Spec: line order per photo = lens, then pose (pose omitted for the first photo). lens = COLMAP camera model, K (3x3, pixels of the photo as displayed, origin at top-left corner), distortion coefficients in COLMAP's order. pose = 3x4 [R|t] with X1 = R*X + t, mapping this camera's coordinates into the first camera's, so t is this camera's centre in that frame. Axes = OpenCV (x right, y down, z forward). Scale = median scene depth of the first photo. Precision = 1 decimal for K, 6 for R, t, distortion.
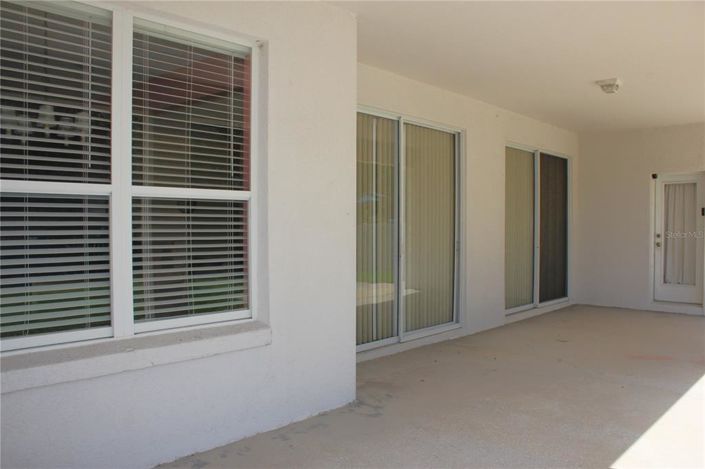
lens RADIAL K [[583.9, 0, 355.1], [0, 583.9, 246.7], [0, 0, 1]] dist [-0.163644, 0.154652]
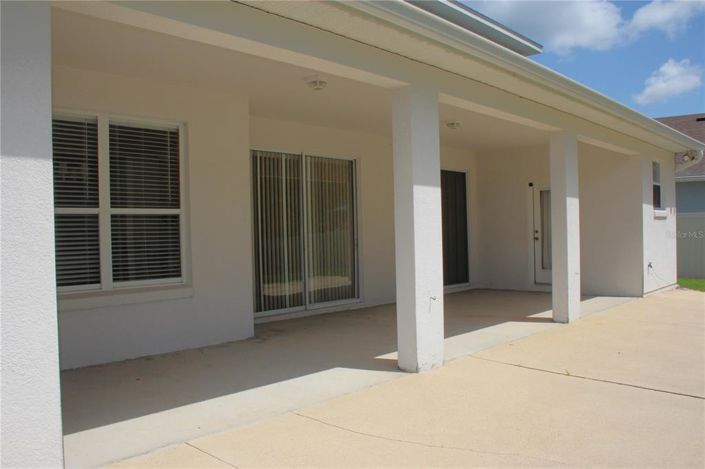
lens RADIAL K [[583.9, 0, 355.1], [0, 583.9, 246.7], [0, 0, 1]] dist [-0.163644, 0.154652]
pose [[0.999585, -0.025926, -0.012584, 0.358844], [0.025741, 0.999562, -0.014582, 0.055389], [0.012956, 0.014252, 0.999814, -0.709975]]
